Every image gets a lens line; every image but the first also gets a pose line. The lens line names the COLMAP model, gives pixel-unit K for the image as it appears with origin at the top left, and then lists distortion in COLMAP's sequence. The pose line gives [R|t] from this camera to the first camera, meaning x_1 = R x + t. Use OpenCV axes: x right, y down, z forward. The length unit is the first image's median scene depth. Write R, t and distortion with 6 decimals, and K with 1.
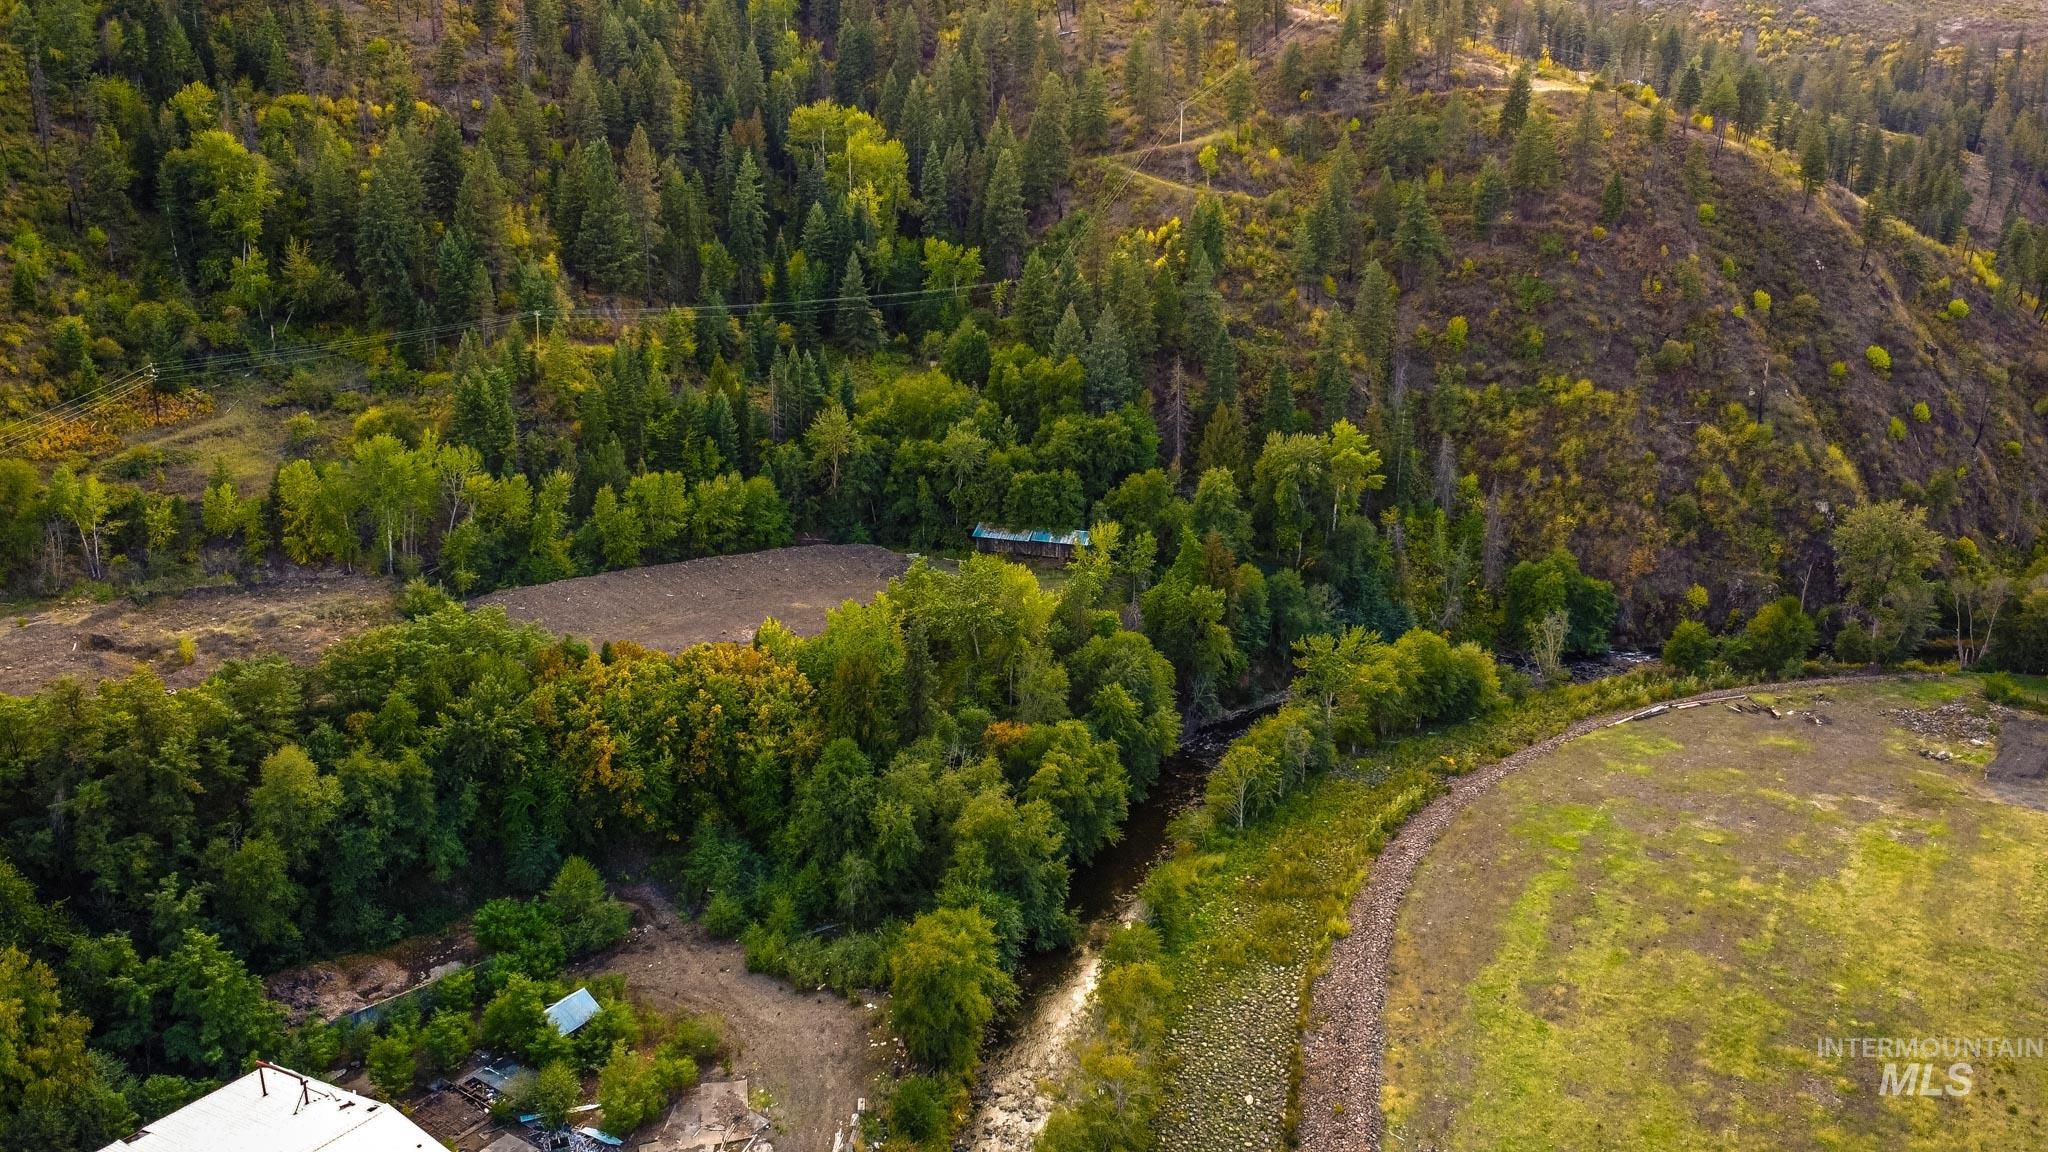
lens RADIAL K [[1534.9, 0, 1015.2], [0, 1534.9, 566.4], [0, 0, 1]] dist [0.003419, -0.008648]
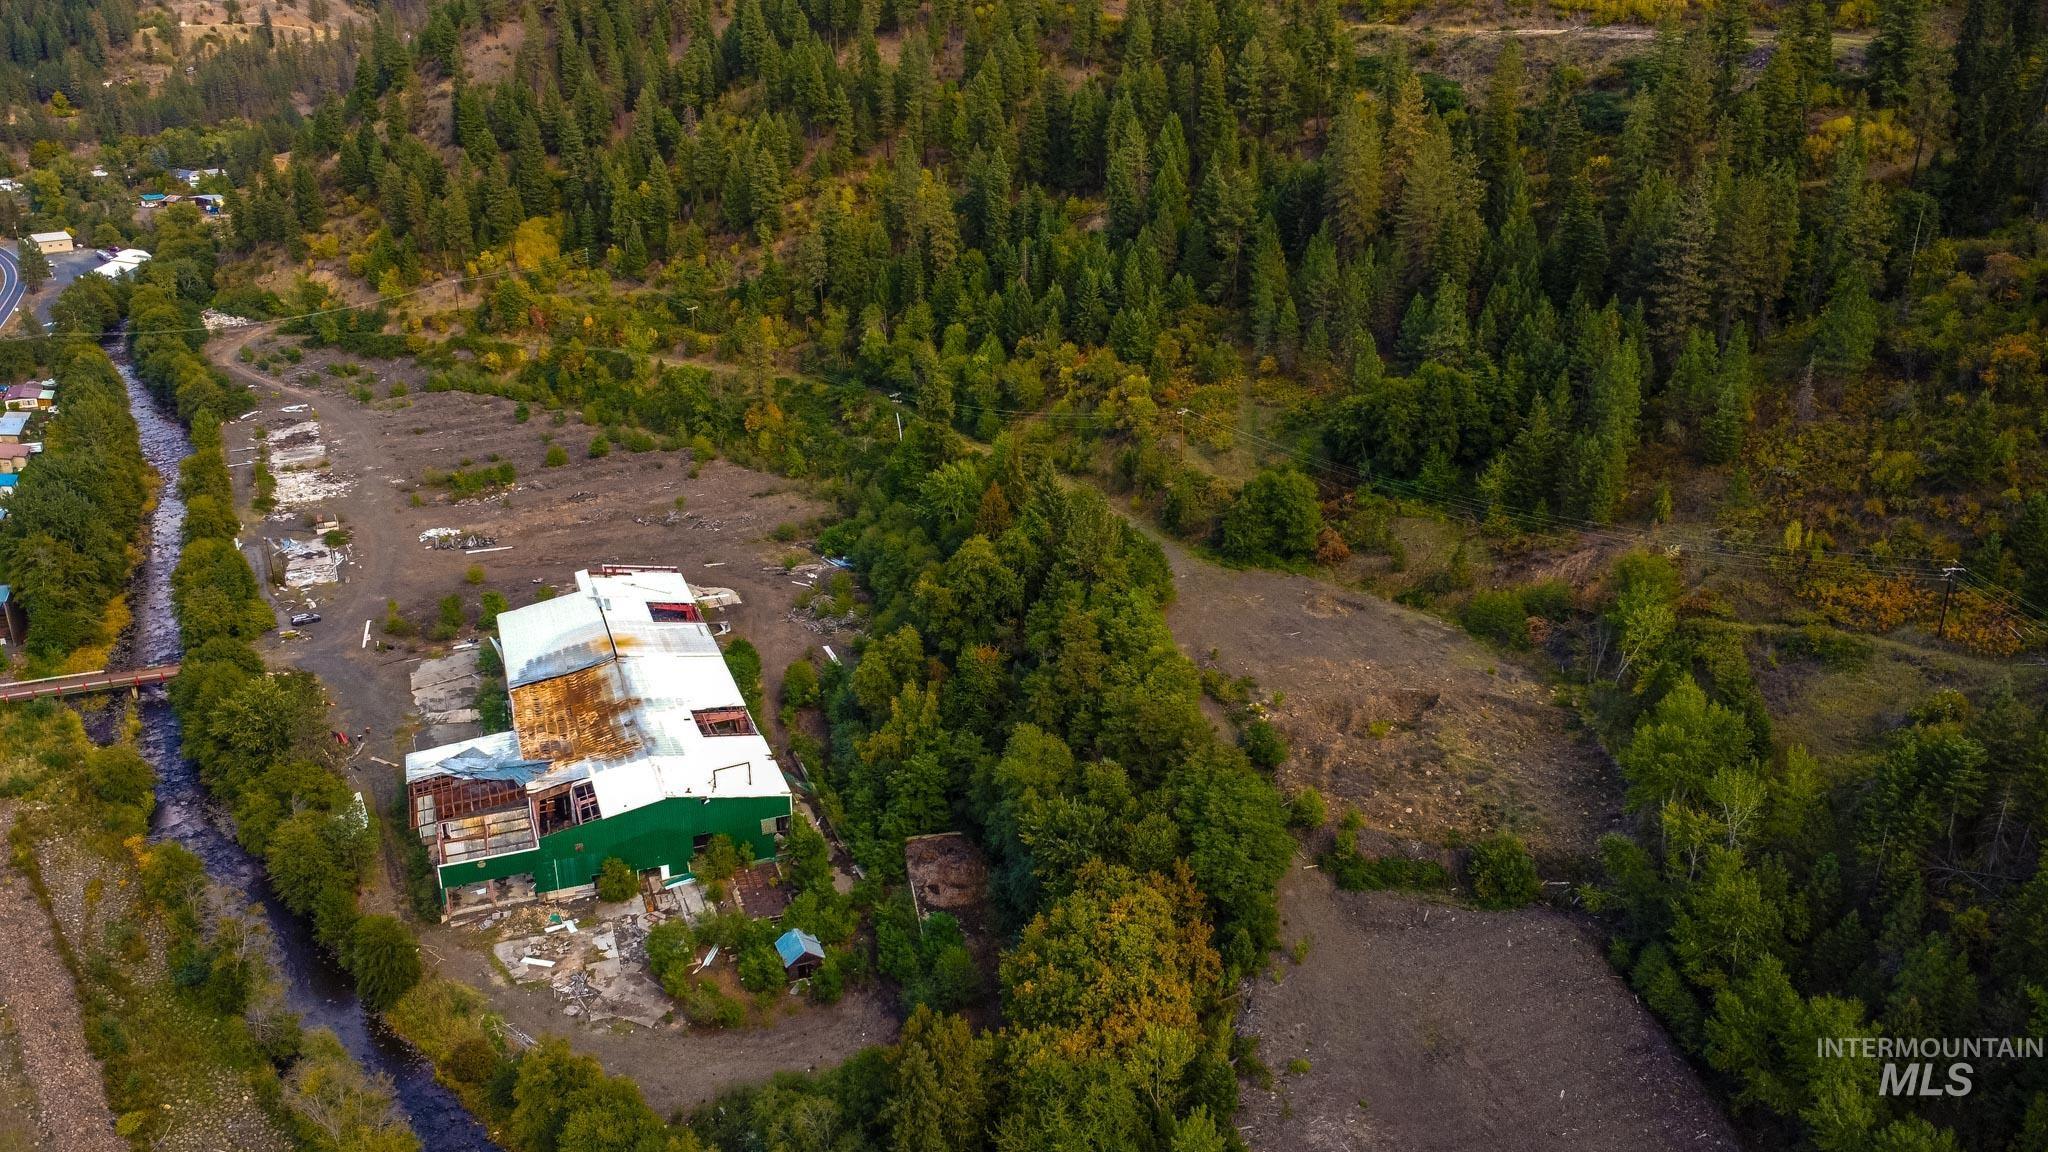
lens RADIAL K [[1534.9, 0, 1015.2], [0, 1534.9, 566.4], [0, 0, 1]] dist [0.003419, -0.008648]
pose [[-0.578197, 0.279176, -0.766648, 0.373014], [-0.231617, 0.844818, 0.482324, -0.481080], [0.782331, 0.456447, -0.423809, 1.175349]]
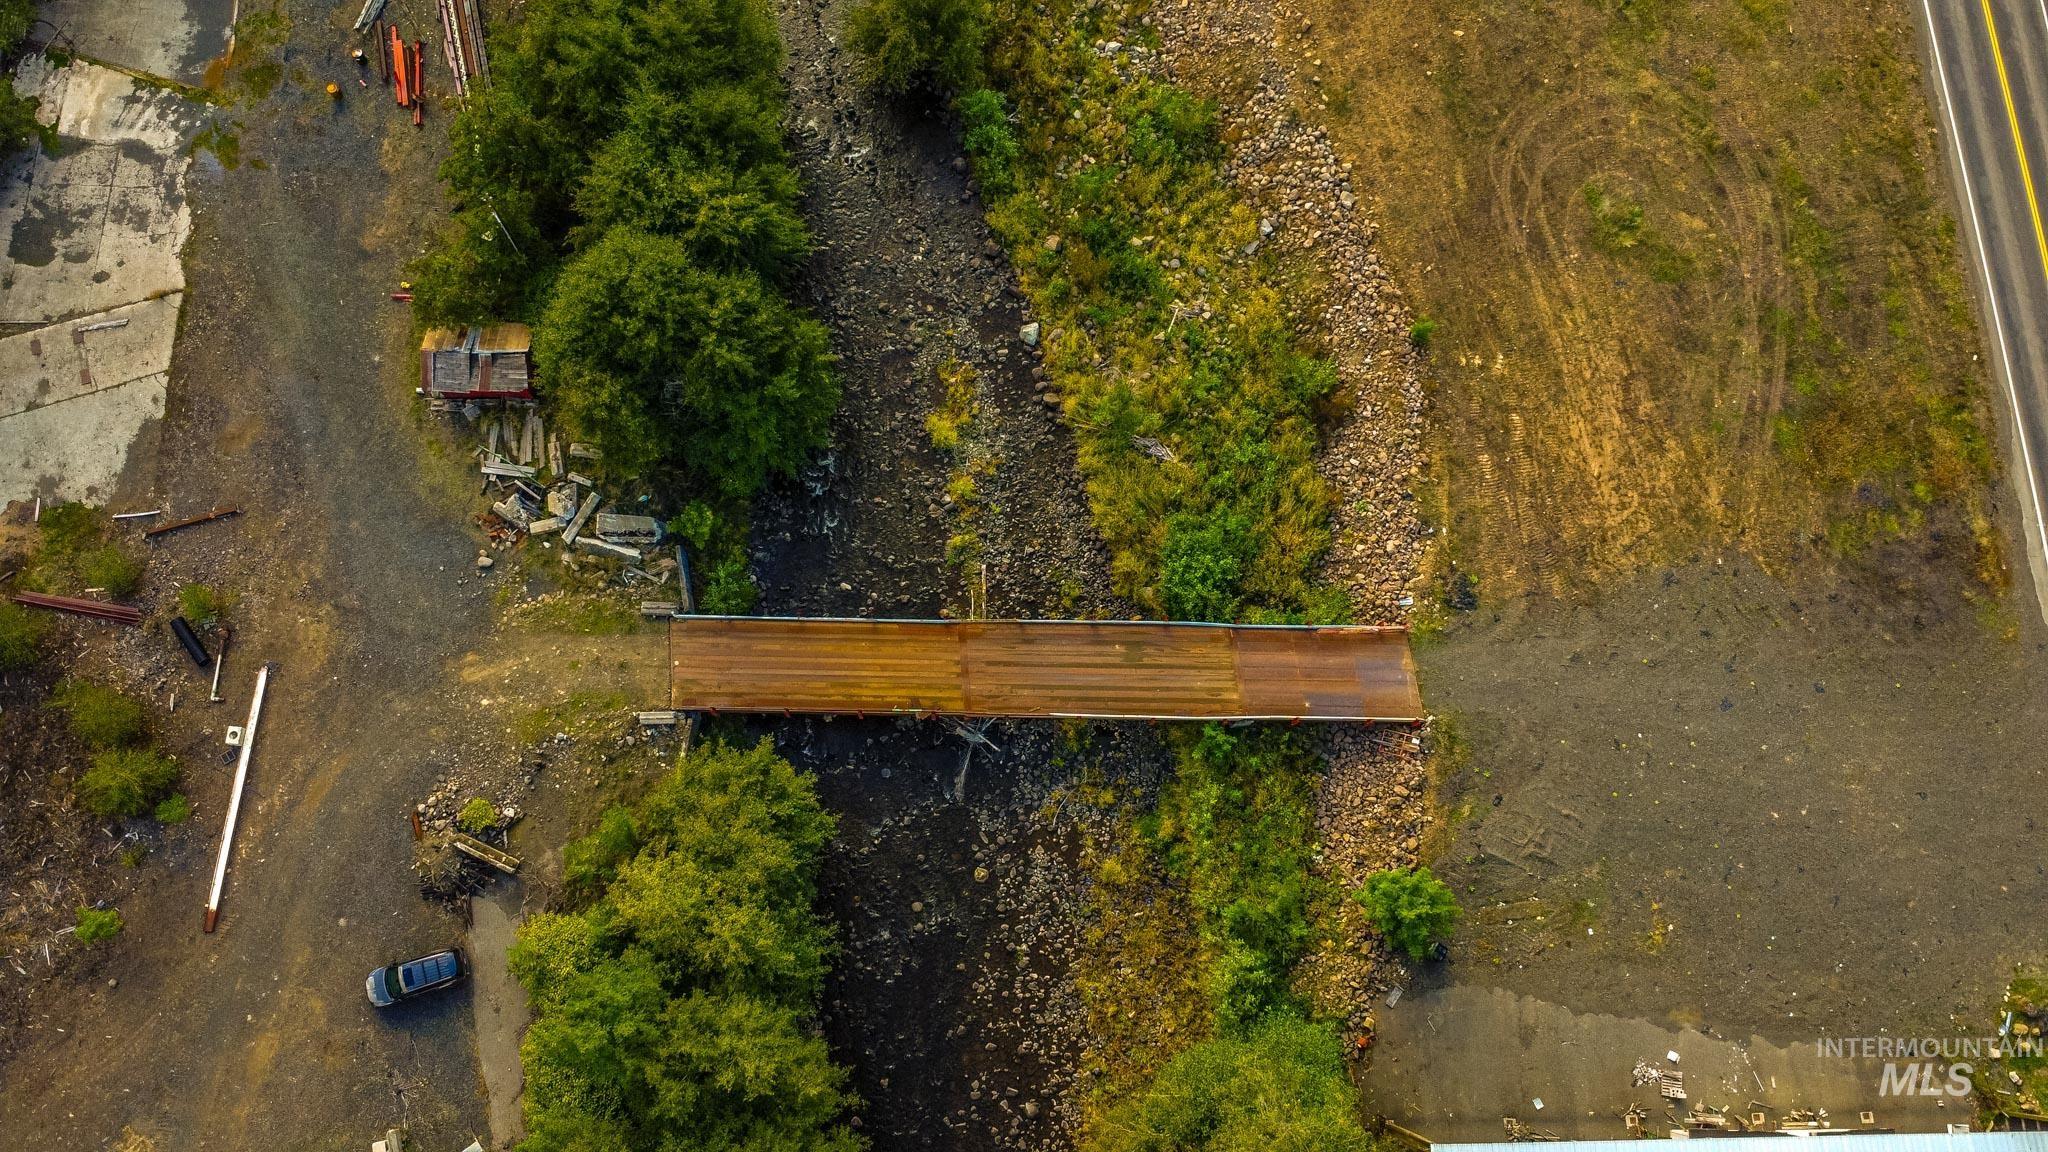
lens RADIAL K [[1534.9, 0, 1015.2], [0, 1534.9, 566.4], [0, 0, 1]] dist [0.003419, -0.008648]
pose [[0.844004, -0.518435, 0.137413, -0.219180], [0.134383, 0.452446, 0.881609, 0.057510], [-0.519229, -0.725615, 0.451535, -0.137921]]
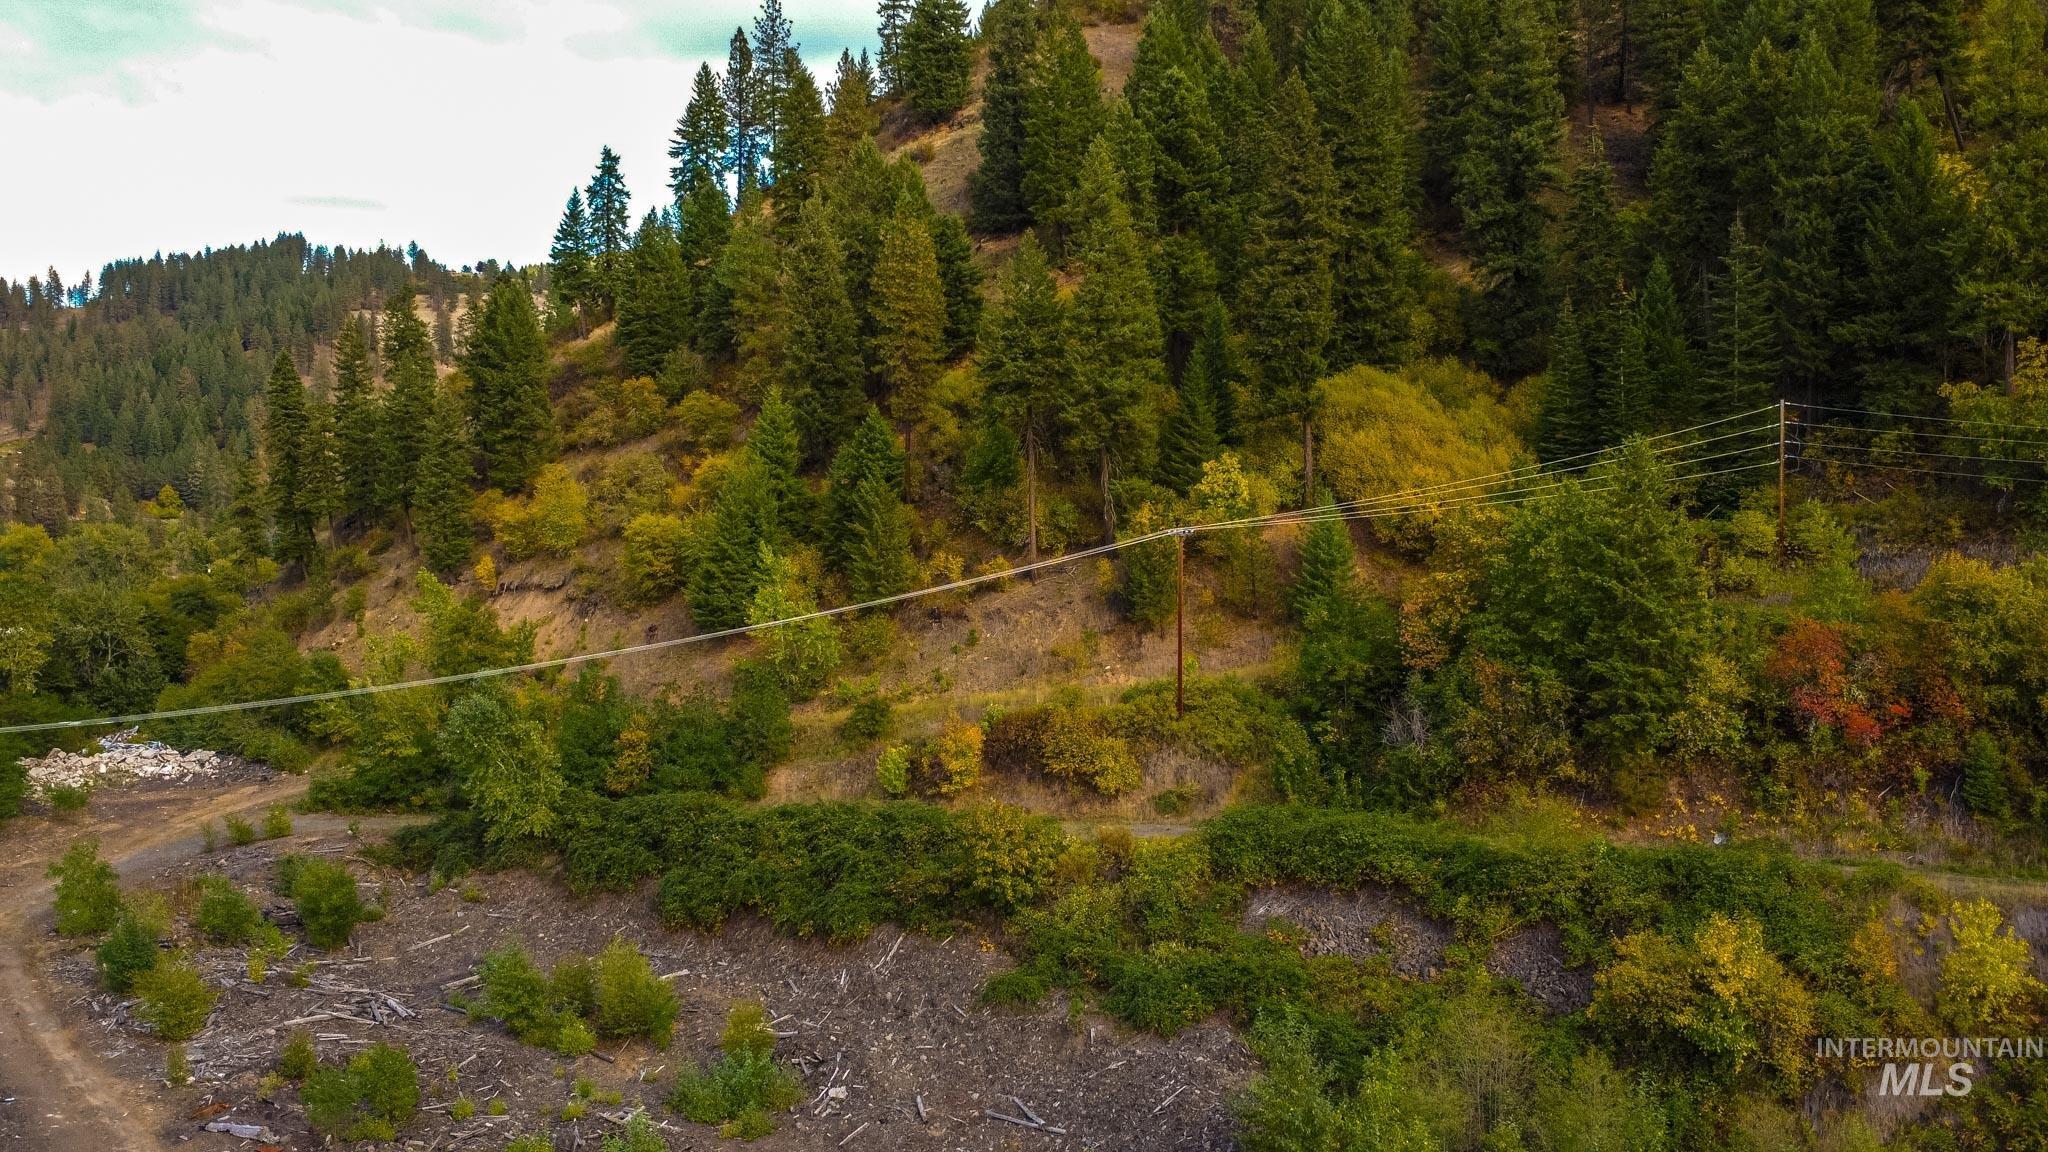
lens RADIAL K [[1534.9, 0, 1015.2], [0, 1534.9, 566.4], [0, 0, 1]] dist [0.003419, -0.008648]
pose [[-0.658087, 0.001472, -0.752940, -0.712651], [-0.210682, 0.959693, 0.186018, 0.445803], [0.722865, 0.281047, -0.631252, -0.487321]]
